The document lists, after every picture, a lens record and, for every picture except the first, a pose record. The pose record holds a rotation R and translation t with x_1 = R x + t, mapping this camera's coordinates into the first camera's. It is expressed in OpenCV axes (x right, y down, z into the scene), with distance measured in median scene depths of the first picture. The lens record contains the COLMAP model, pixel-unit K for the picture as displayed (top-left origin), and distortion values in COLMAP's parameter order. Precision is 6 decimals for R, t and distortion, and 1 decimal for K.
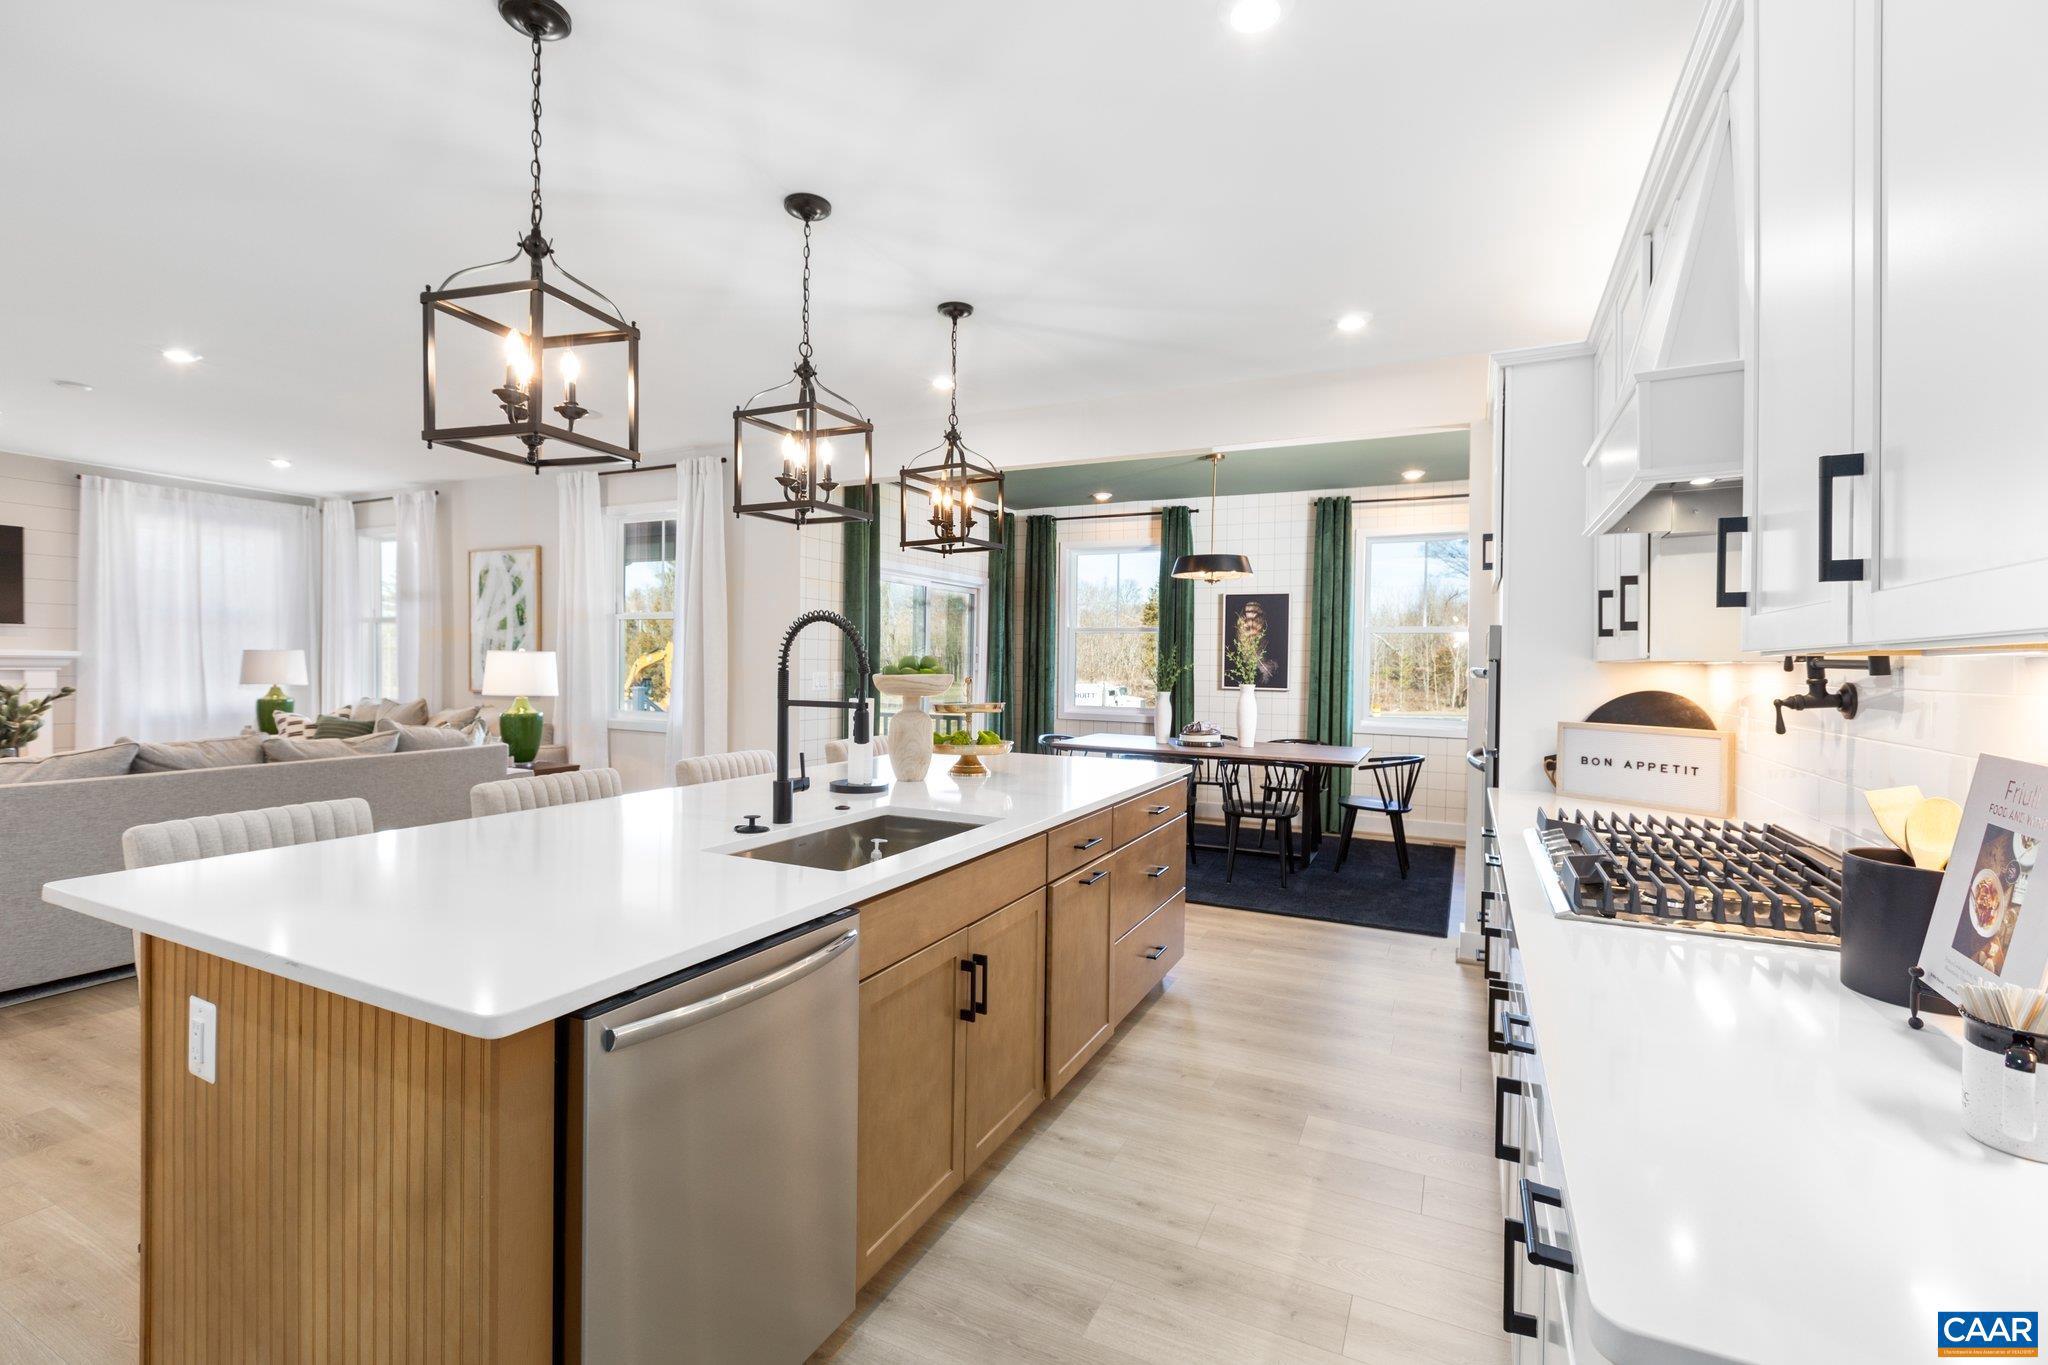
lens RADIAL K [[908.2, 0, 1012.7], [0, 908.2, 680.9], [0, 0, 1]] dist [0.003754, -0.001784]
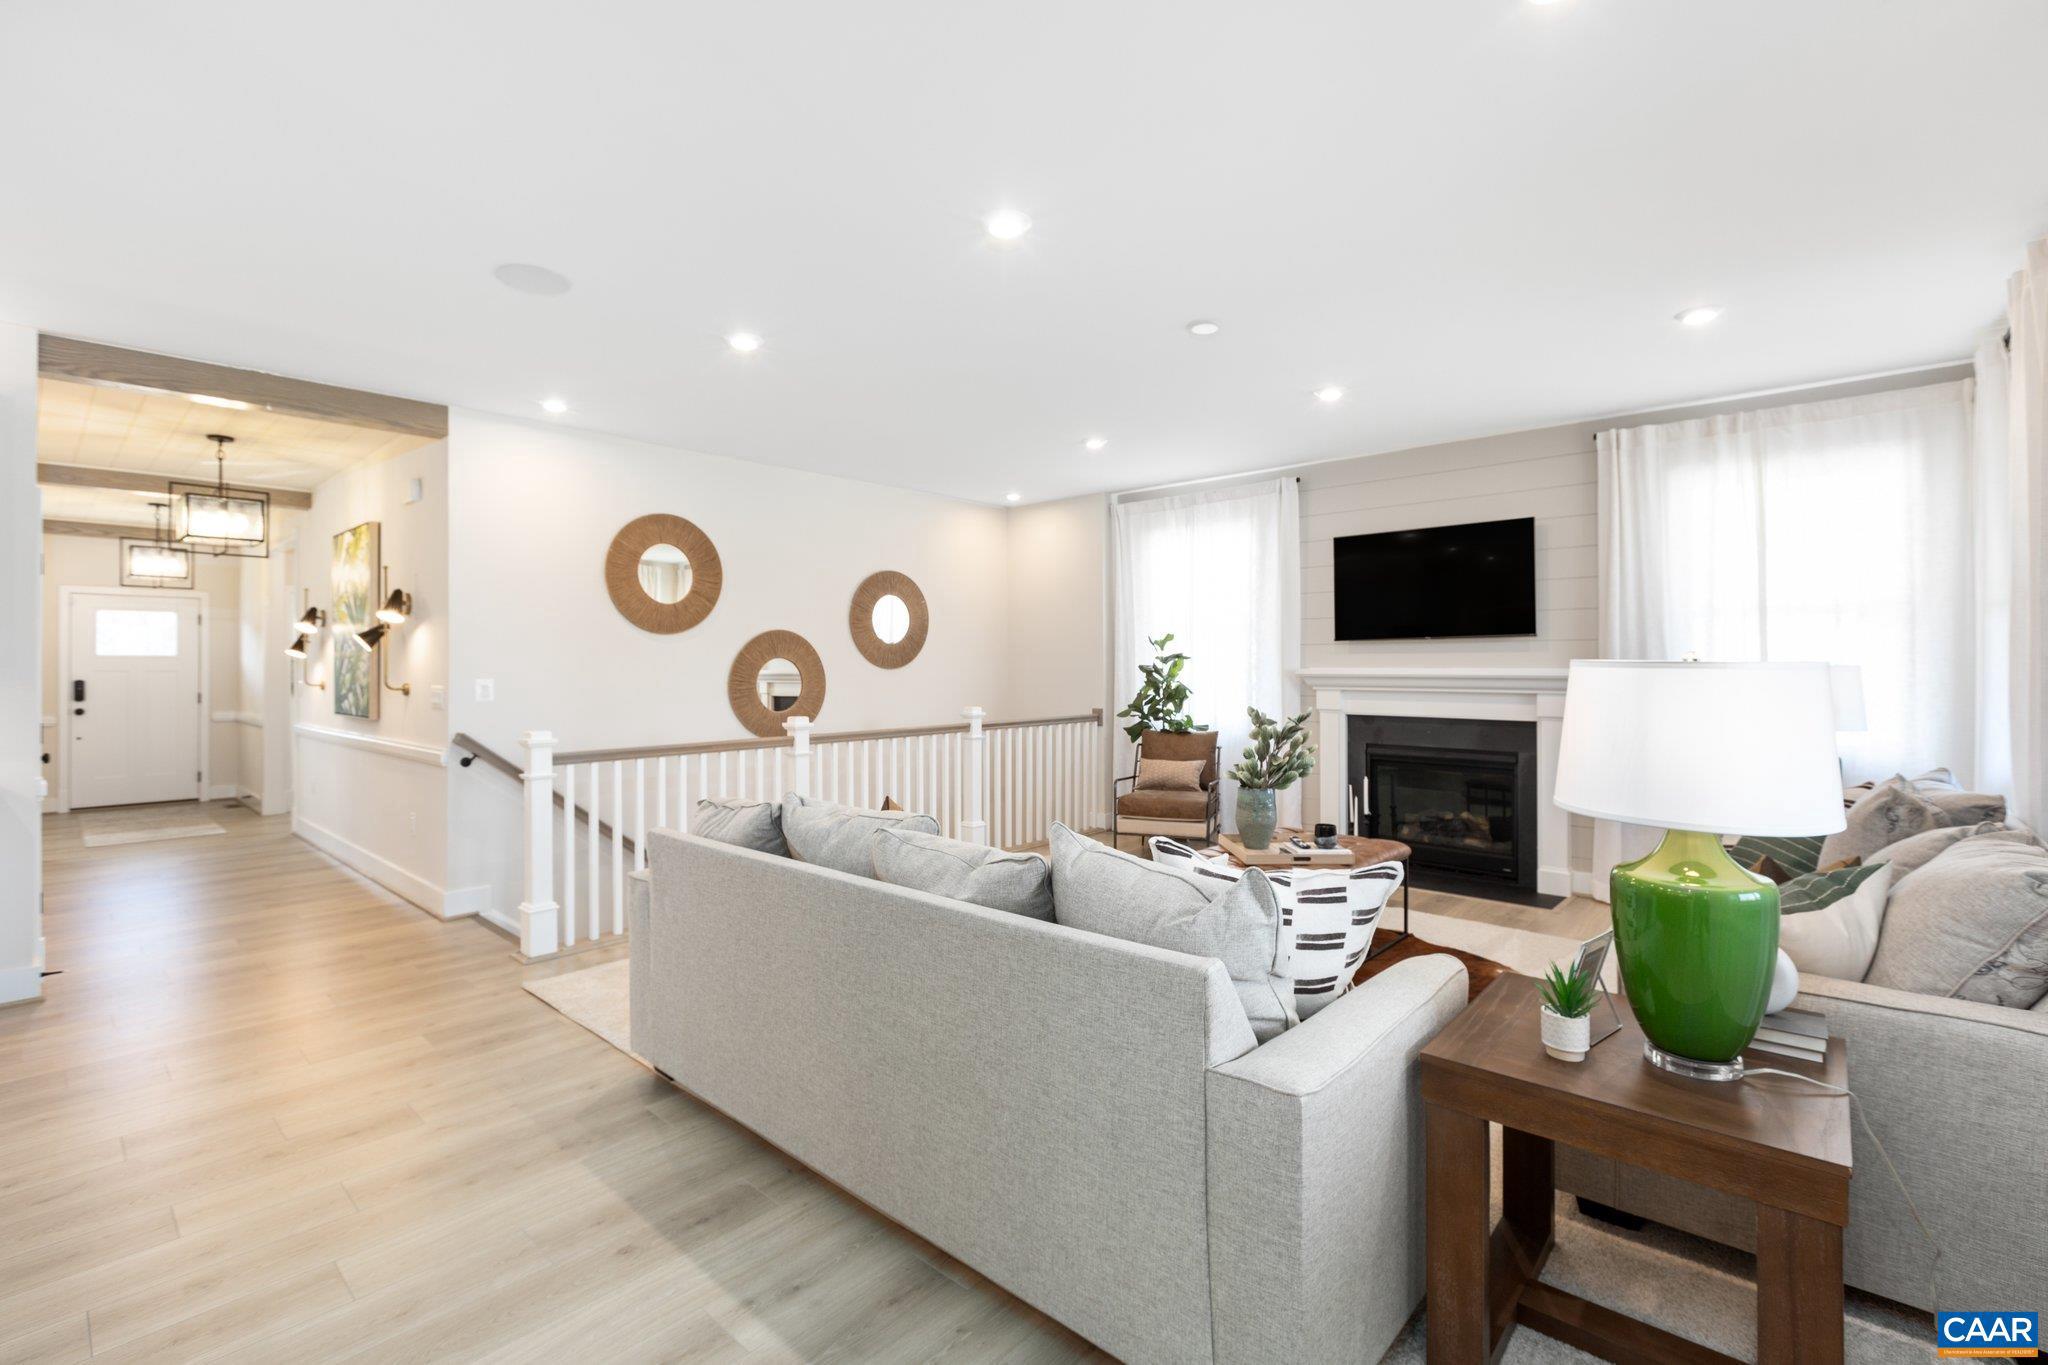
lens RADIAL K [[908.2, 0, 1016.7], [0, 908.2, 664.3], [0, 0, 1]] dist [0.003754, -0.001784]
pose [[-0.267855, -0.013109, -0.963370, -0.176404], [-0.020733, 0.999754, -0.007839, -0.020996], [0.963236, 0.017874, -0.268061, 0.737990]]
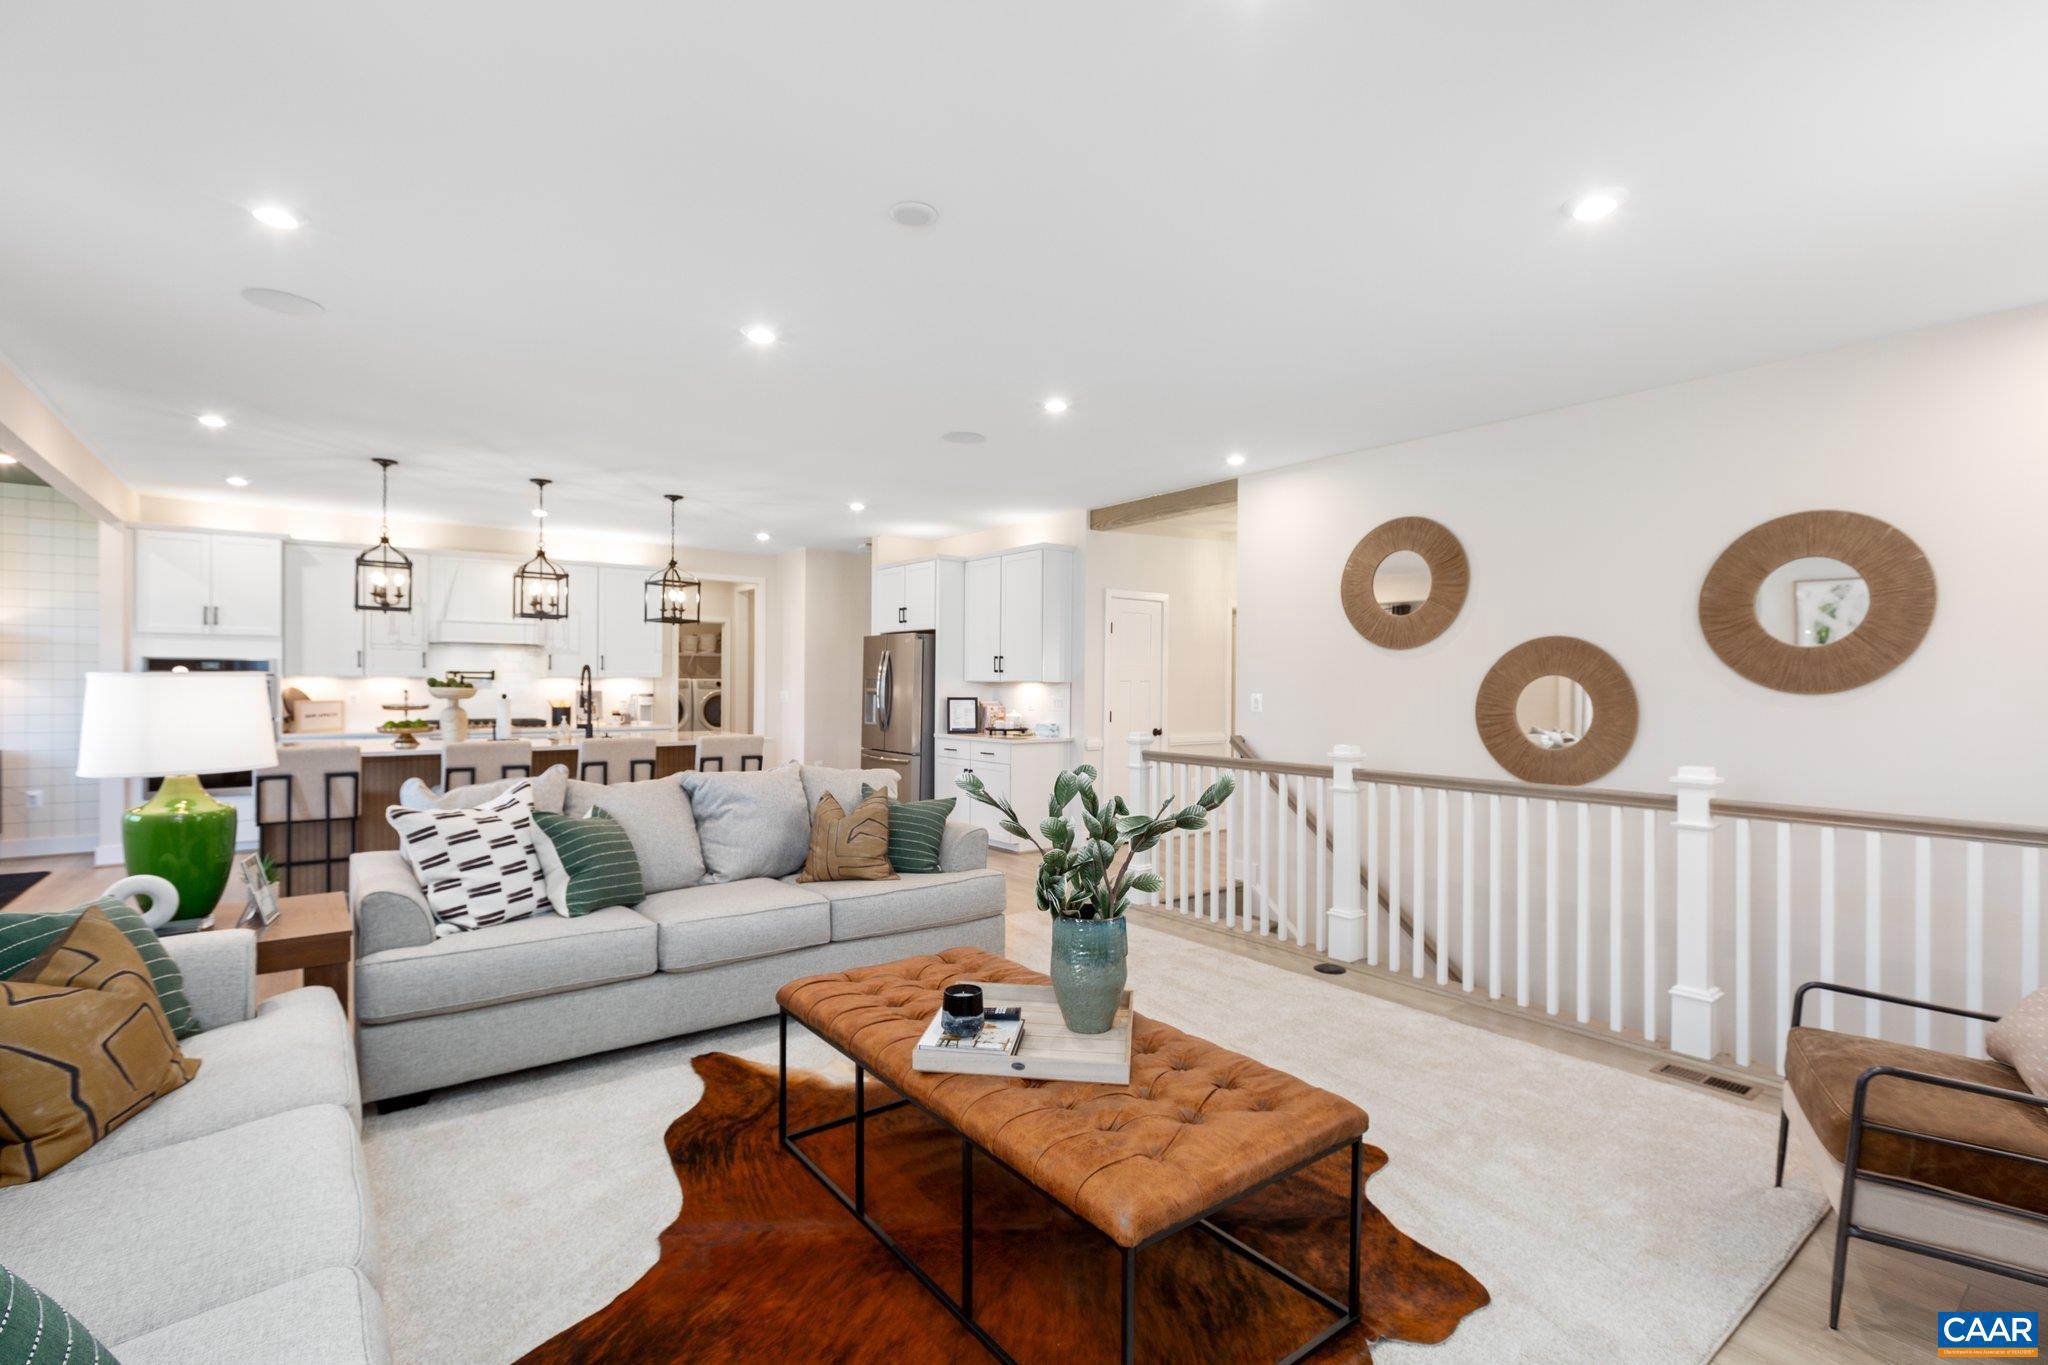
lens RADIAL K [[908.2, 0, 1002.2], [0, 908.2, 683.6], [0, 0, 1]] dist [0.003754, -0.001784]
pose [[-0.895233, -0.019949, 0.445151, -0.928320], [-0.011279, 0.999692, 0.022119, -0.033256], [-0.445455, 0.014781, -0.895182, 1.024750]]
